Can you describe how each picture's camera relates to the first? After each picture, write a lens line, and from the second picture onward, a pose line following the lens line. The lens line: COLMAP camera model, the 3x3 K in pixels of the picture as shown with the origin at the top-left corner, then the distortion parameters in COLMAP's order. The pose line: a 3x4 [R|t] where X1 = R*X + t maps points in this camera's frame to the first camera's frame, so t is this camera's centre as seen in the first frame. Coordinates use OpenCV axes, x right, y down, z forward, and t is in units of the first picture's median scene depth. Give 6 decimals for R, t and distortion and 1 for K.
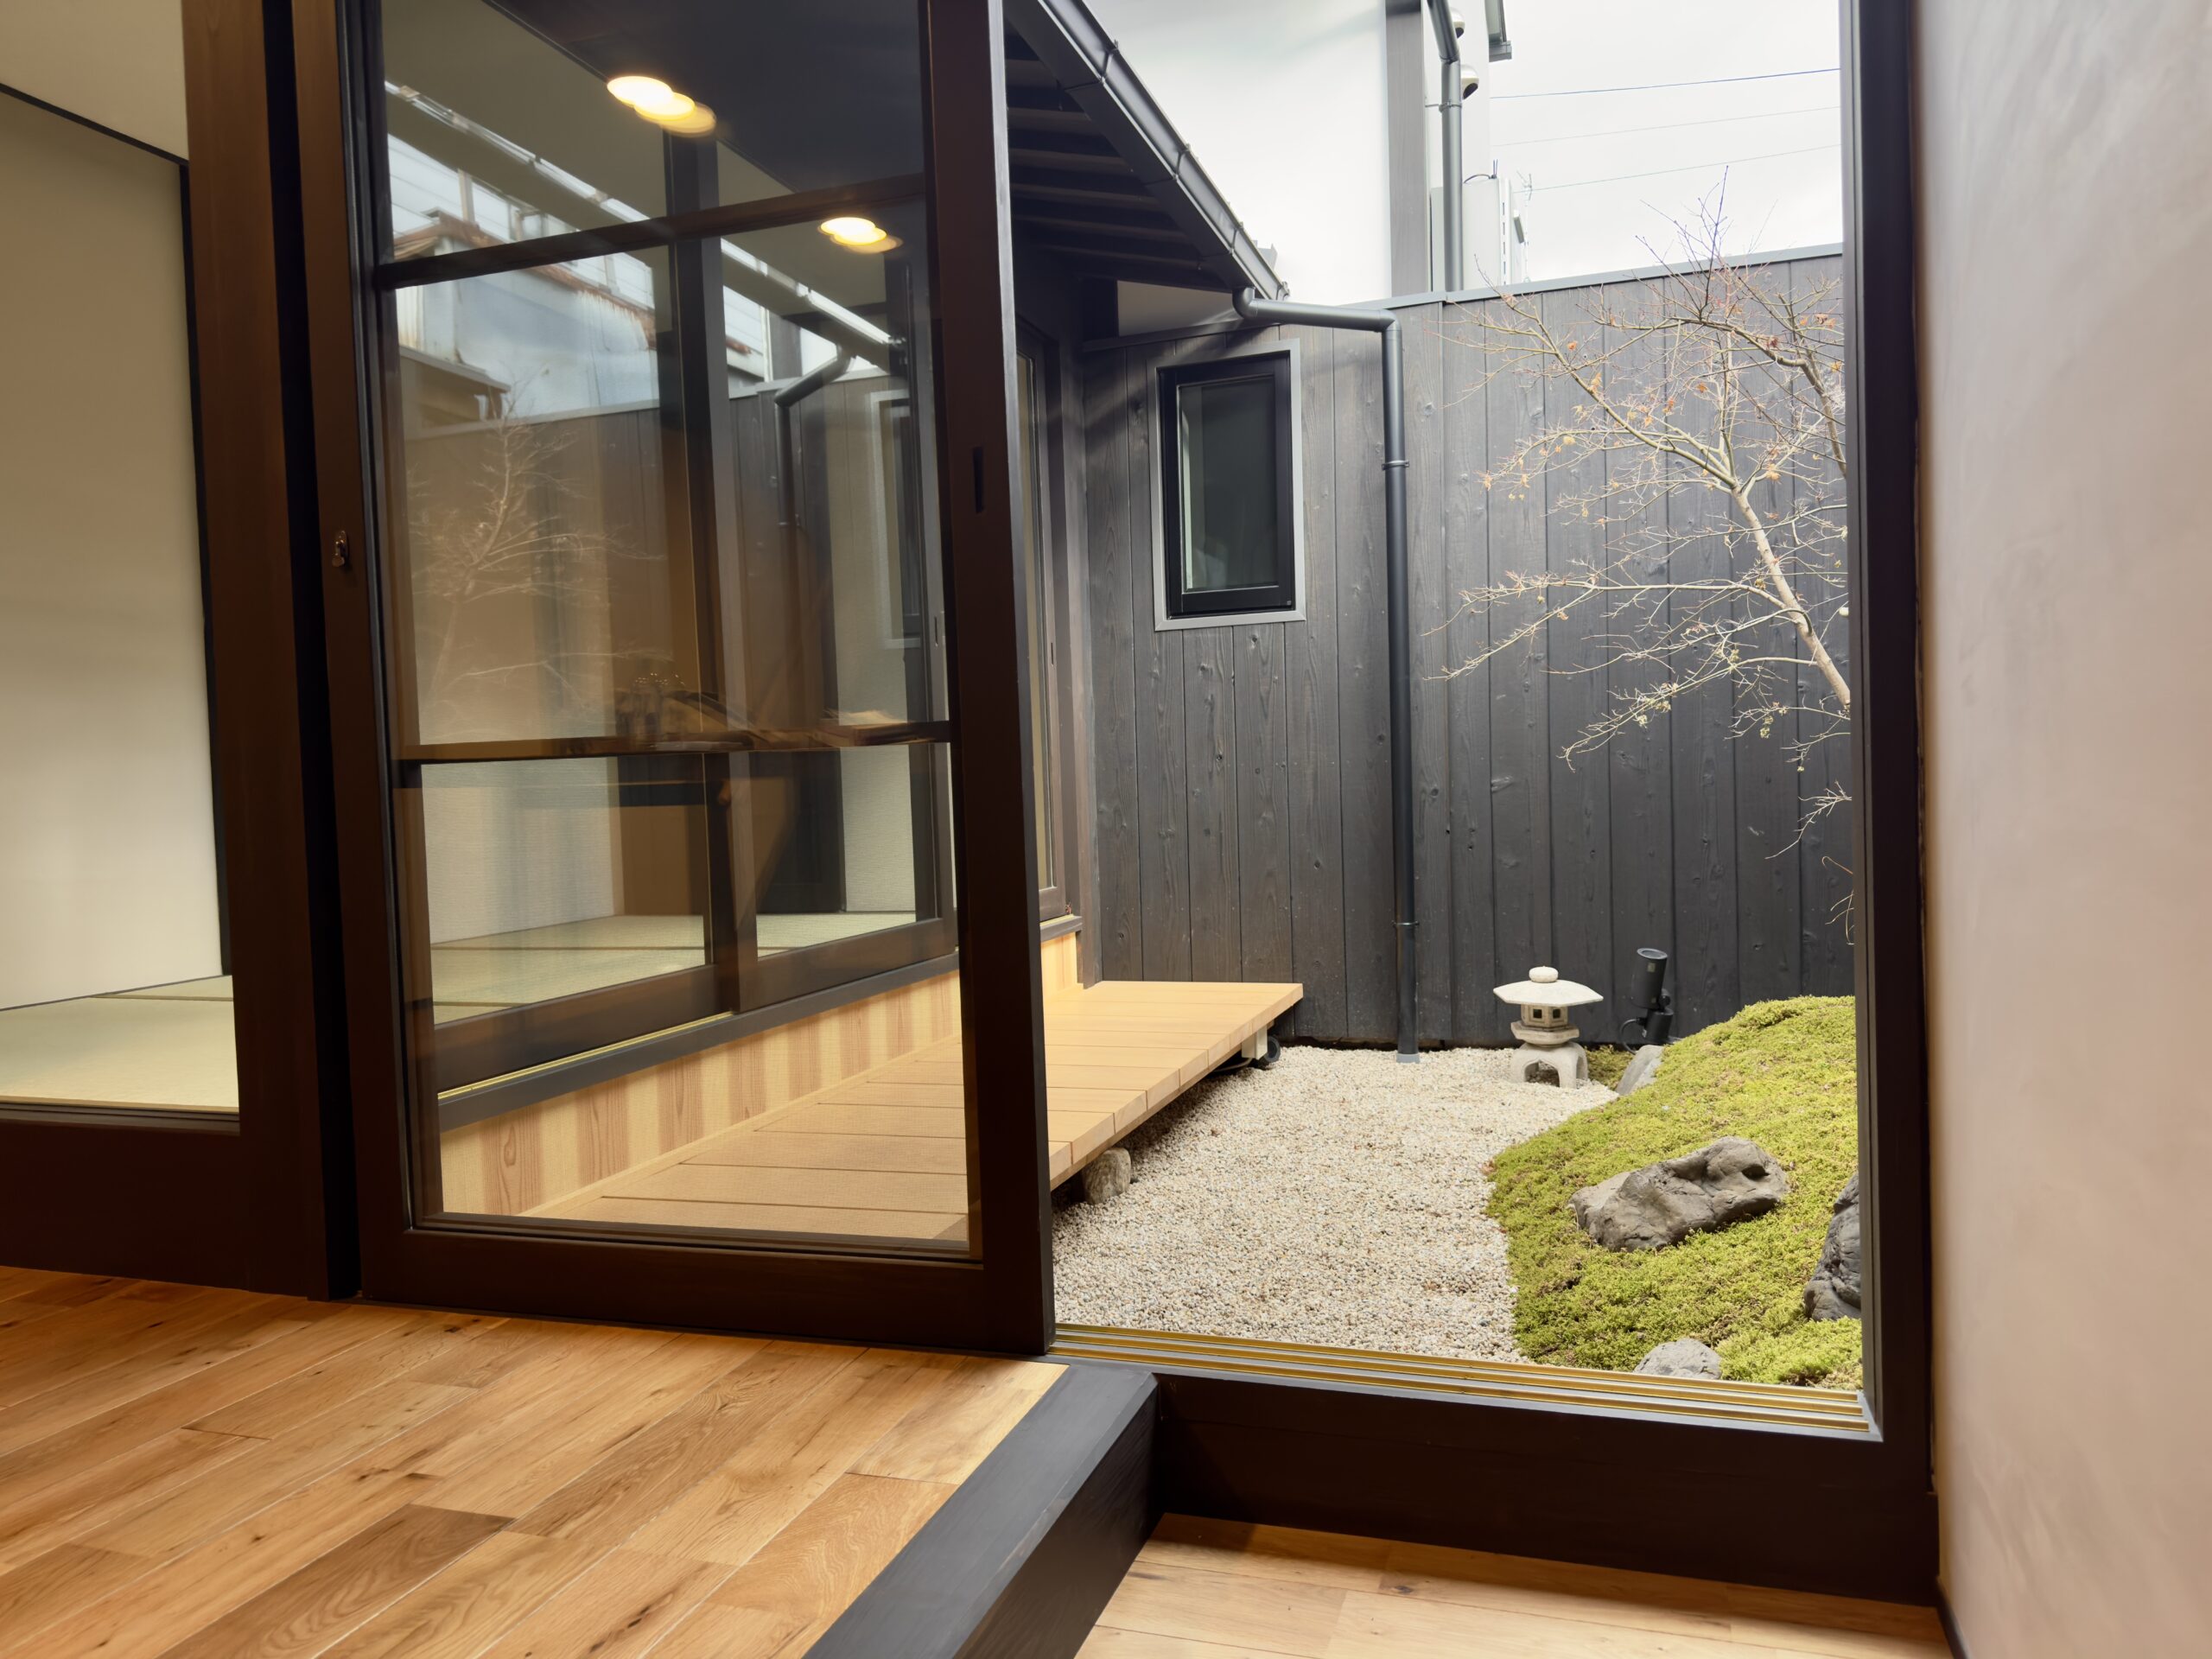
lens RADIAL K [[1544.9, 0, 1105.6], [0, 1544.9, 848.4], [0, 0, 1]] dist [0.041226, -0.017998]
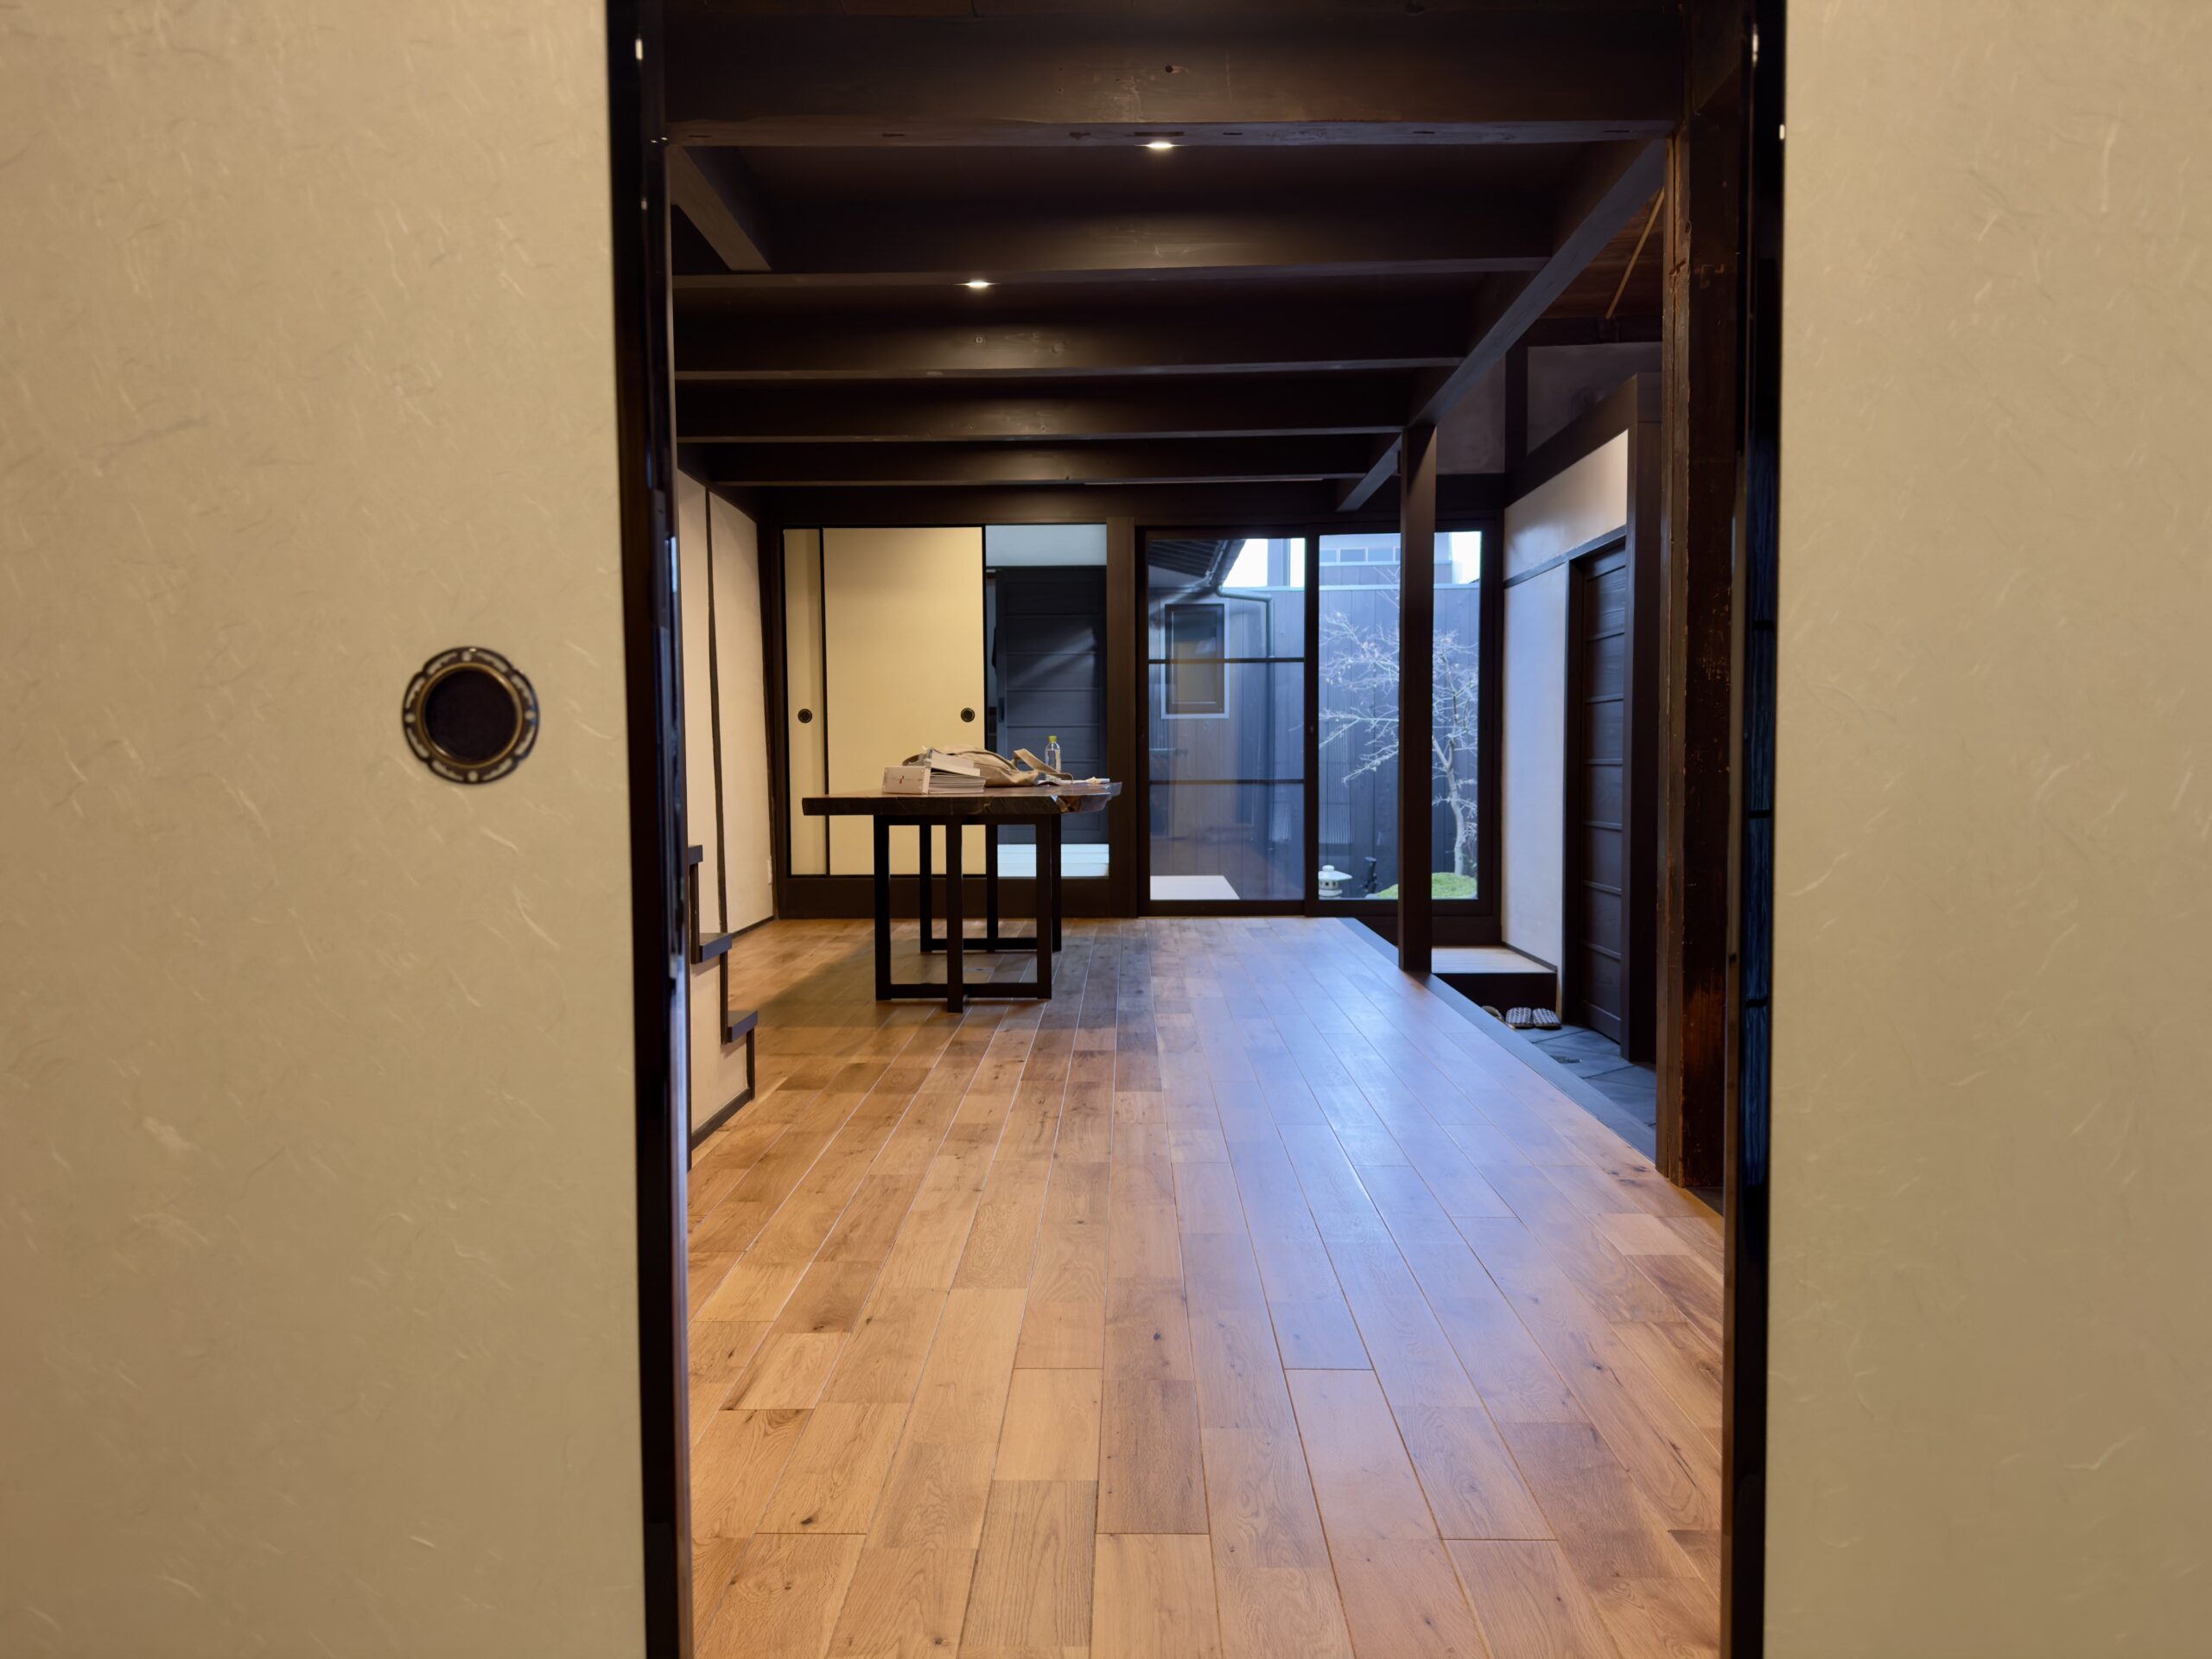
lens RADIAL K [[1544.9, 0, 1097.6], [0, 1544.9, 841.7], [0, 0, 1]] dist [0.041226, -0.017998]
pose [[0.957983, 0.011419, 0.286596, -0.758253], [-0.010074, 0.999930, -0.006168, 0.056397], [-0.286647, 0.003022, 0.958032, -1.224968]]
